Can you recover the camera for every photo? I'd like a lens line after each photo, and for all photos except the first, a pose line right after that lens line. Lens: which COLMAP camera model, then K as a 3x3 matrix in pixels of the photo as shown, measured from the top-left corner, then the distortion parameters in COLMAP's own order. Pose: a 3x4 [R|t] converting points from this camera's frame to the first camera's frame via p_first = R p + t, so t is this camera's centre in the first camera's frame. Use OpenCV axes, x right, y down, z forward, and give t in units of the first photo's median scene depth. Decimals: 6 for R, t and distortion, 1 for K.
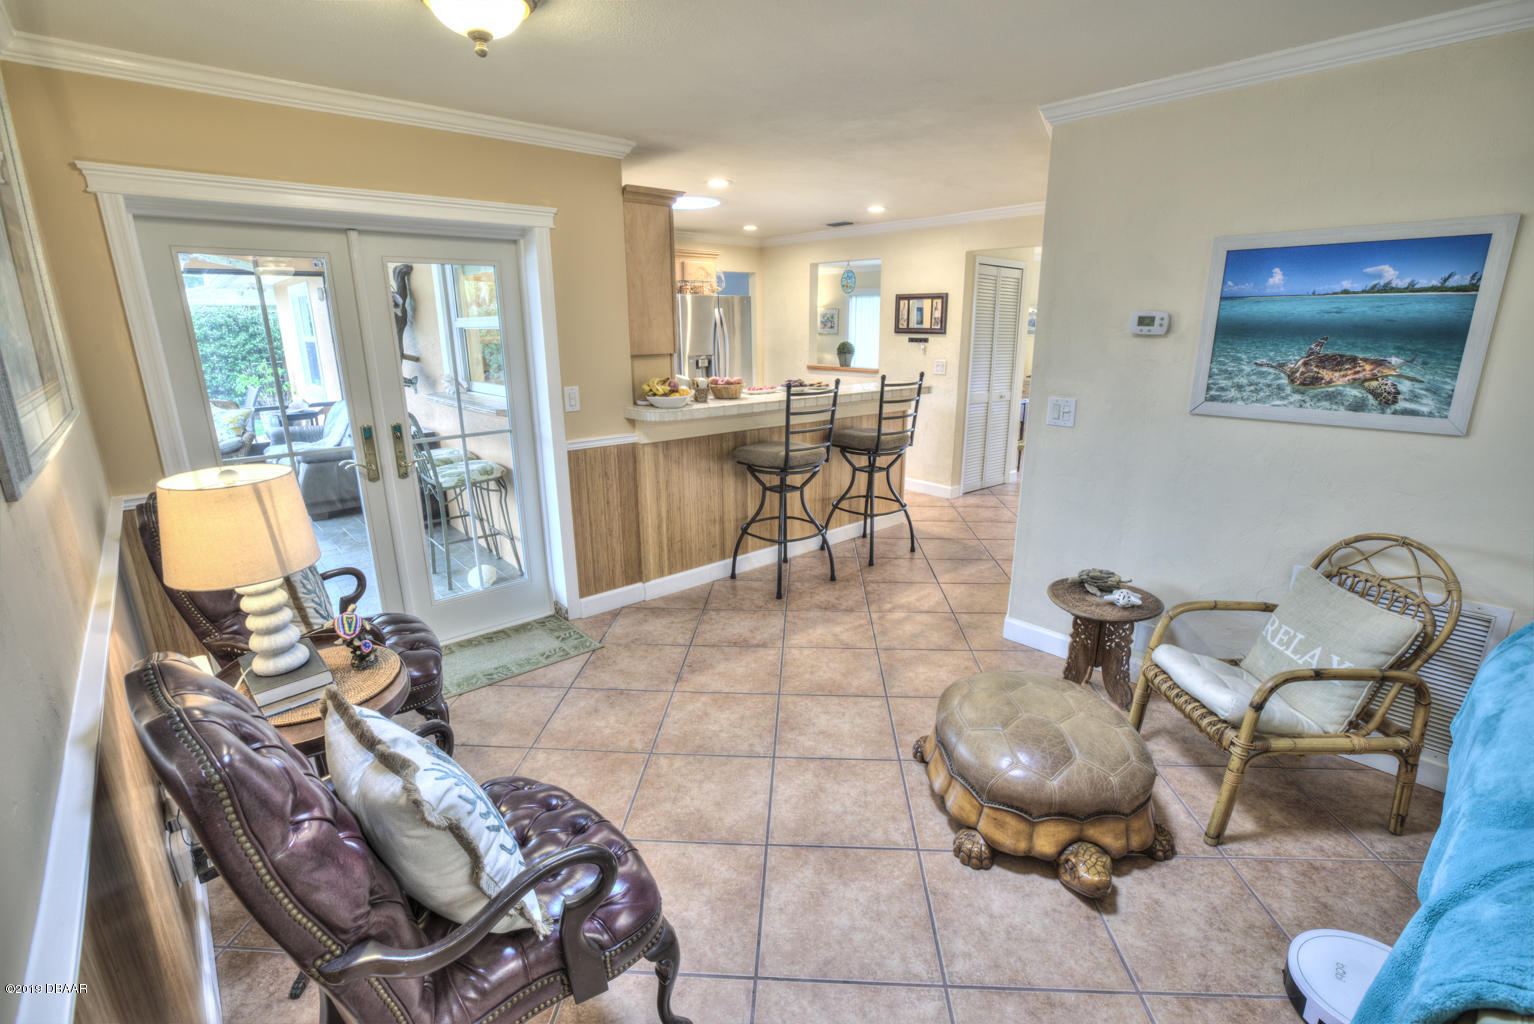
lens RADIAL K [[685.0, 0, 768.2], [0, 685.0, 517.9], [0, 0, 1]] dist [-0.050399, 0.014873]
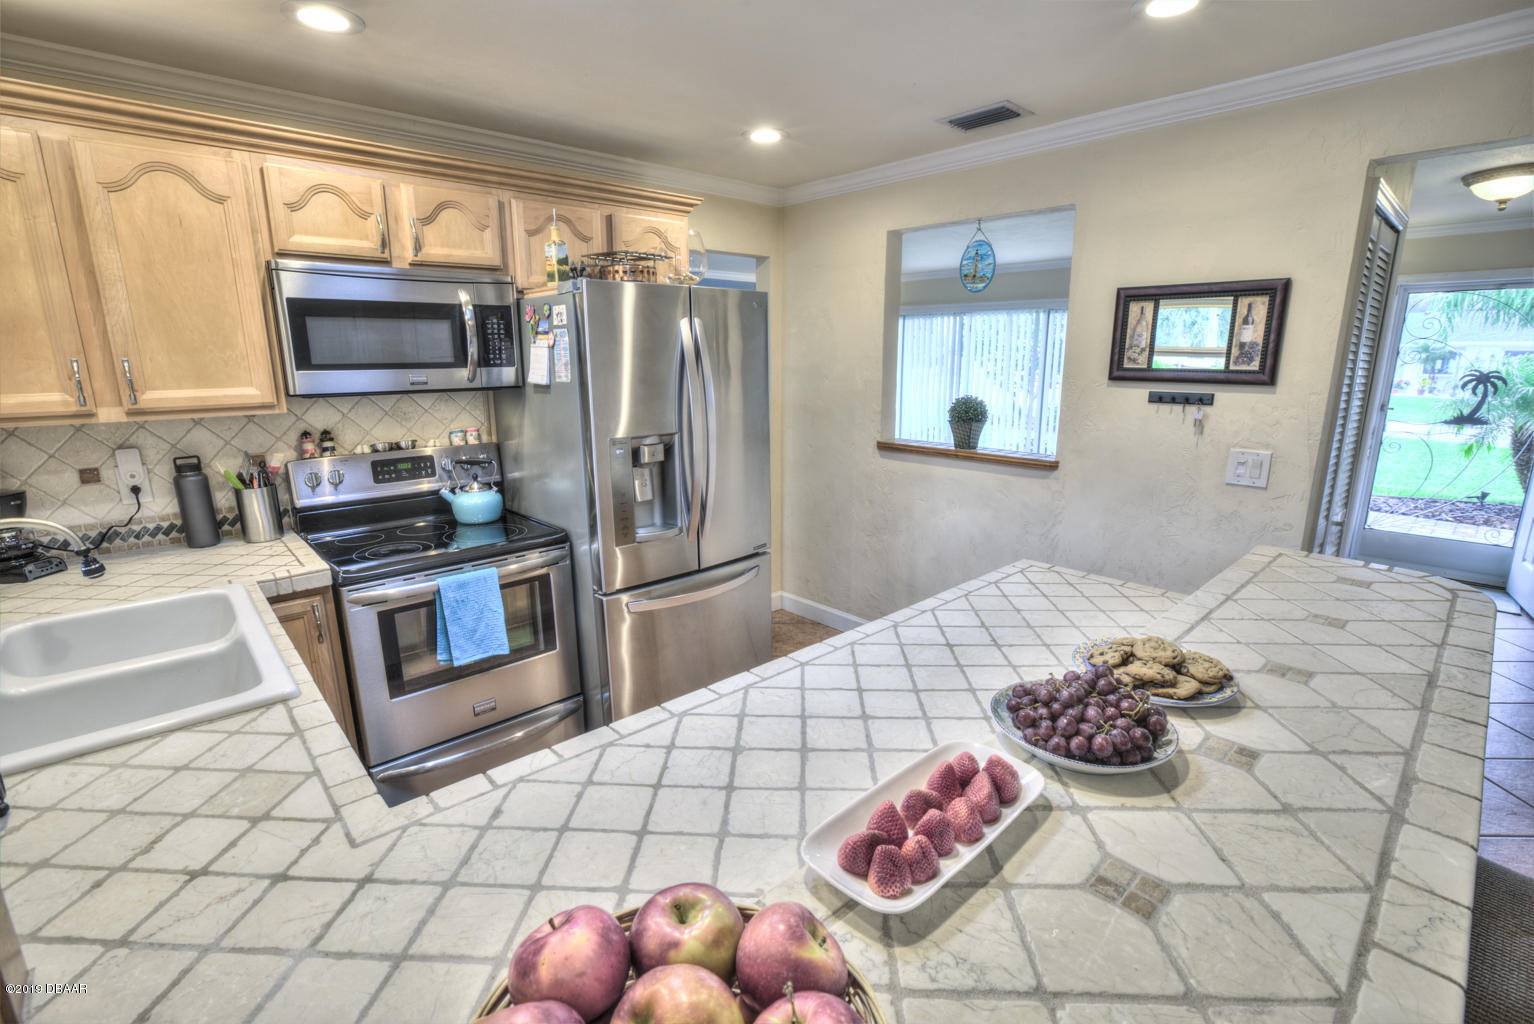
lens RADIAL K [[680.6, 0, 767.8], [0, 680.6, 520.1], [0, 0, 1]] dist [-0.021525, 0.014063]
pose [[0.999859, 0.002348, 0.016599, -0.043543], [-0.001617, 0.999034, -0.043922, -0.220142], [-0.016686, 0.043889, 0.998897, 0.778482]]
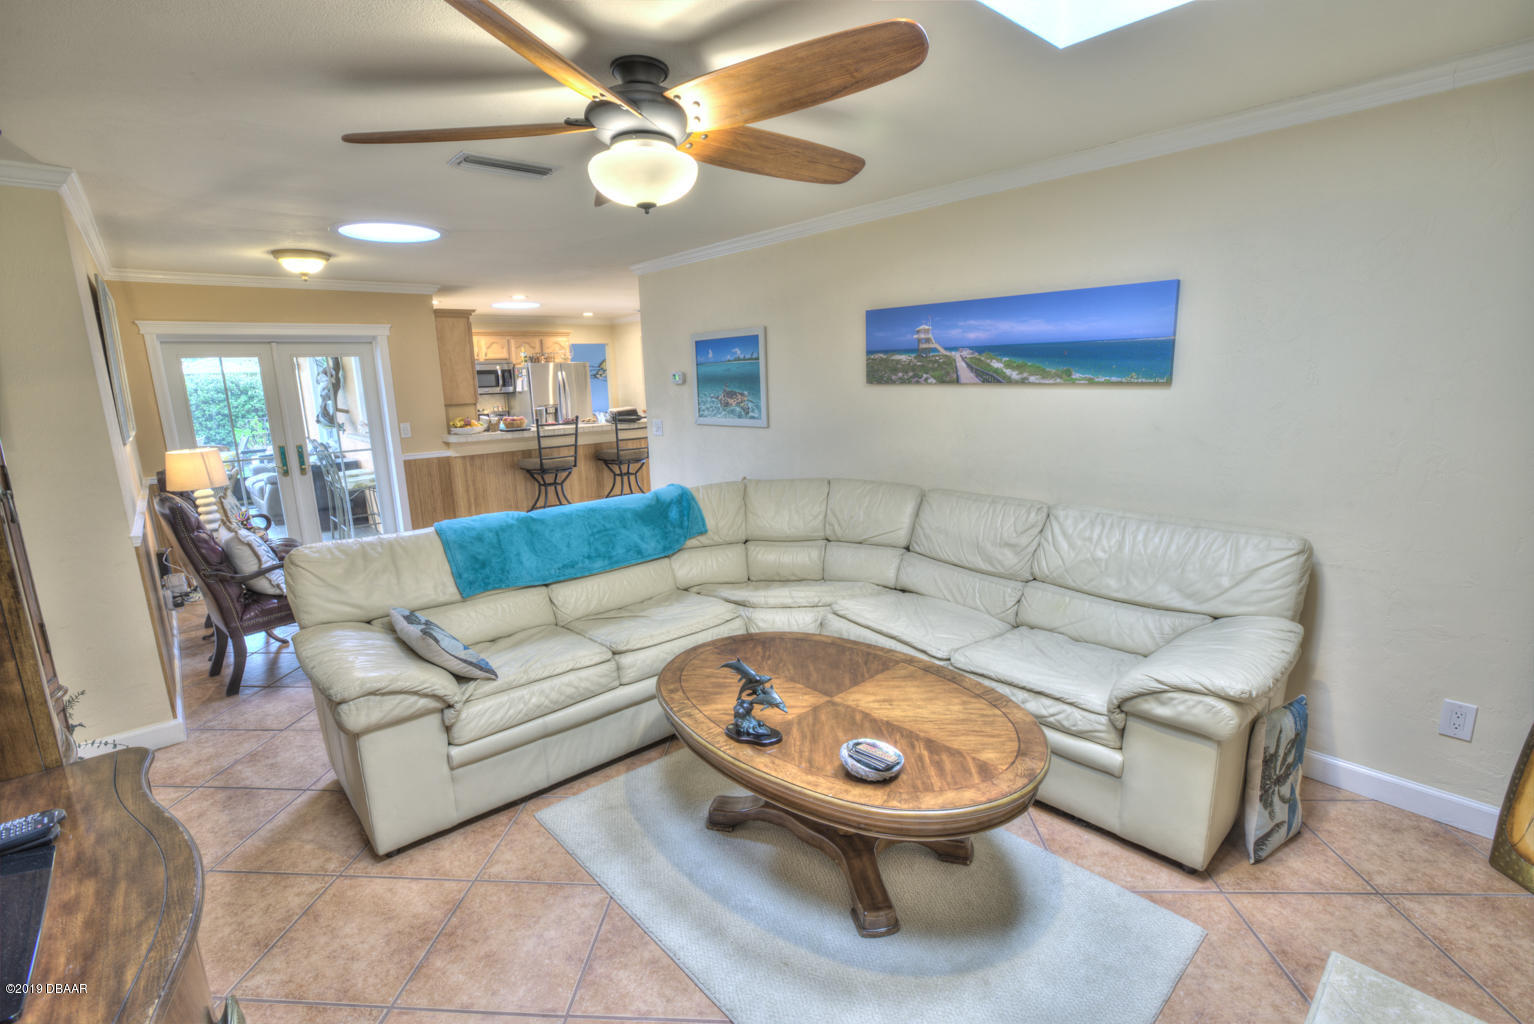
lens RADIAL K [[686.3, 0, 767.0], [0, 686.3, 512.0], [0, 0, 1]] dist [-0.047259, 0.016141]
pose [[0.999646, -0.023835, -0.011781, 0.472908], [0.022834, 0.996625, -0.078850, 0.138569], [0.013621, 0.078553, 0.996817, -0.504456]]
